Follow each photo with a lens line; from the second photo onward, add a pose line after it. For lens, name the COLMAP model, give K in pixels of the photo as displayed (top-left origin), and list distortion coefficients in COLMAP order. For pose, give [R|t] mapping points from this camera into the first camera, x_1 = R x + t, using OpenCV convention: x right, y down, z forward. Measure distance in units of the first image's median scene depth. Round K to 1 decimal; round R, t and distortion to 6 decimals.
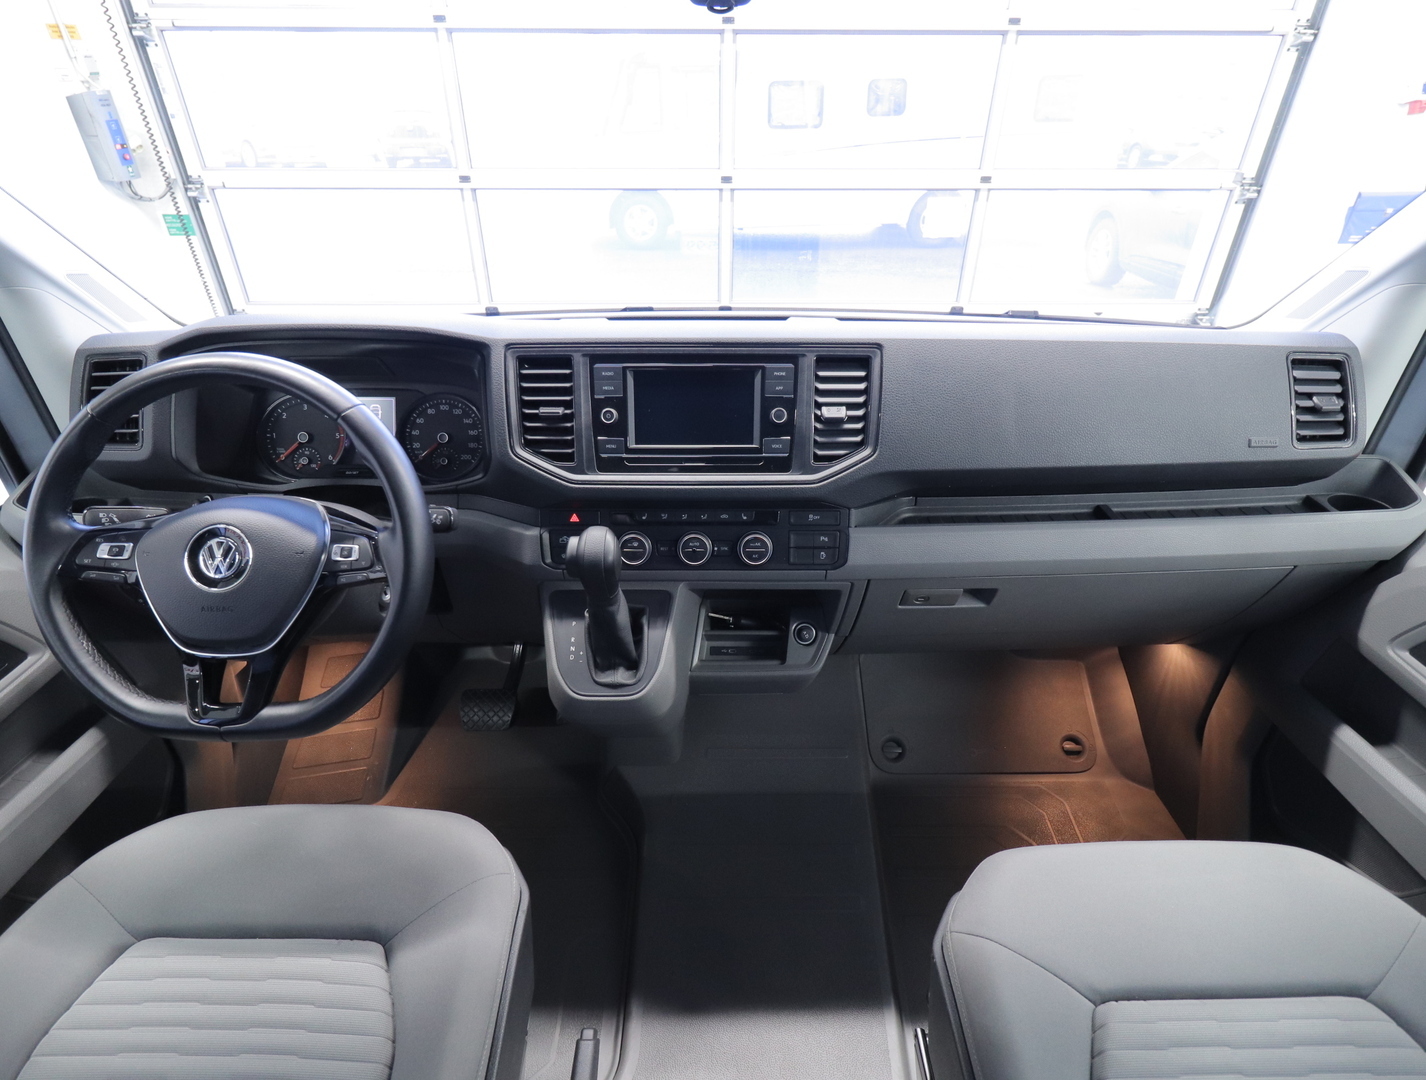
lens RADIAL K [[733.6, 0, 713.0], [0, 733.6, 540.0], [0, 0, 1]] dist [0.001928, 0.000293]
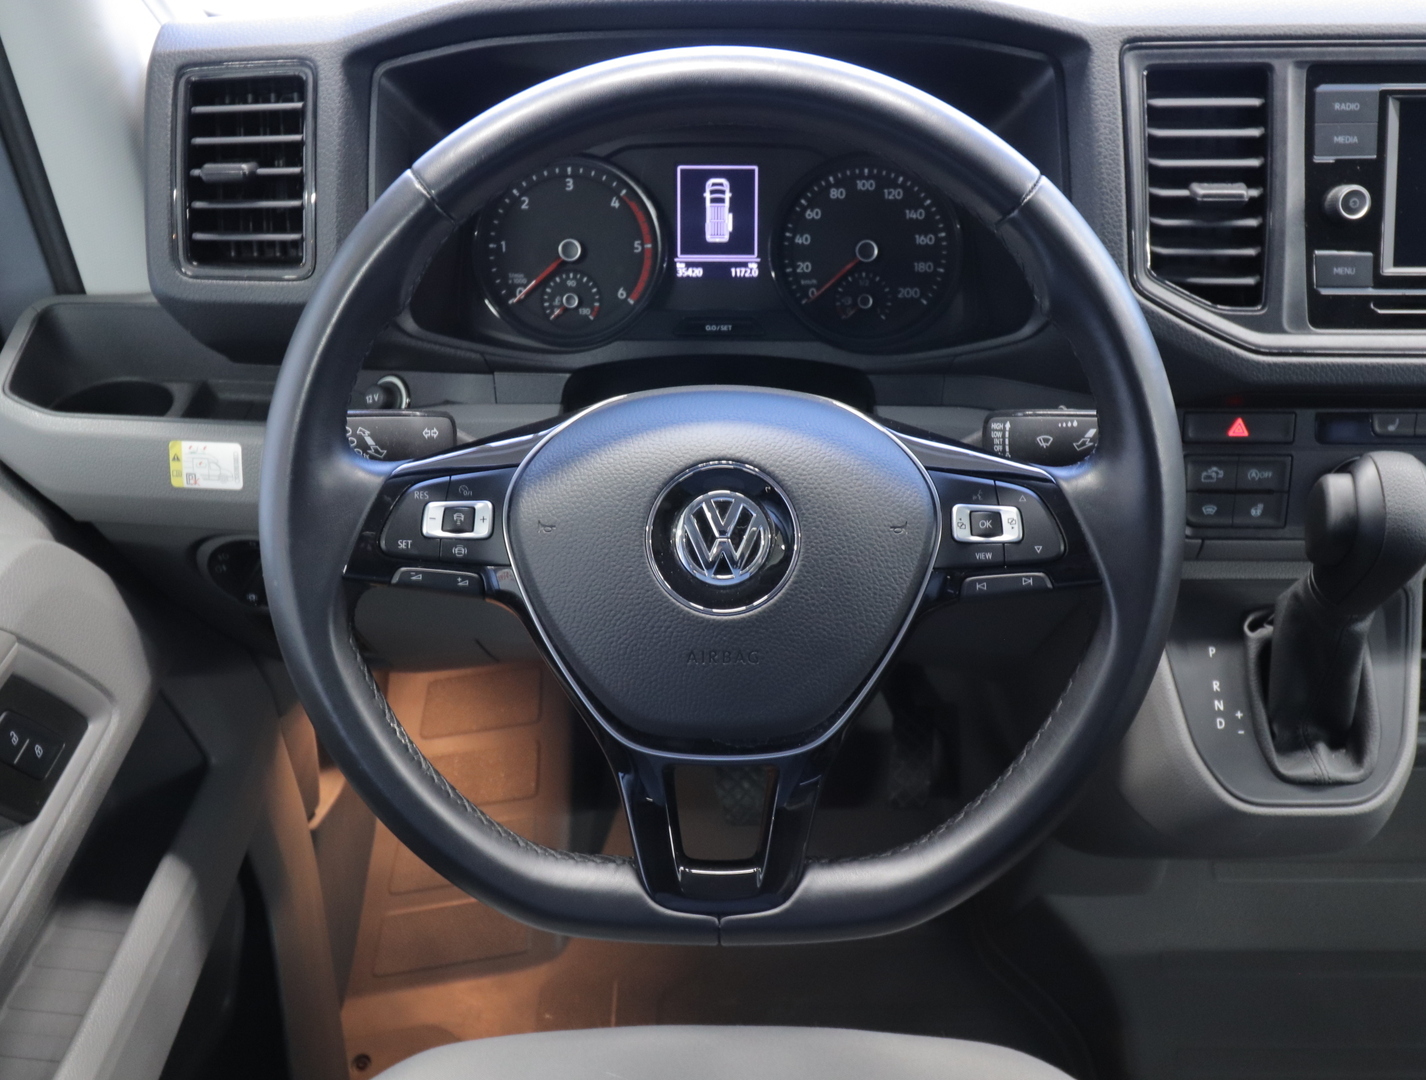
lens RADIAL K [[1257.7, 0, 713.0], [0, 1257.7, 540.0], [0, 0, 1]] dist [-0.001770, 0.007459]
pose [[0.999998, 0.000120, -0.001835, -0.530129], [0.000049, 0.995768, 0.091899, -0.033285], [0.001838, -0.091899, 0.995767, 0.207503]]
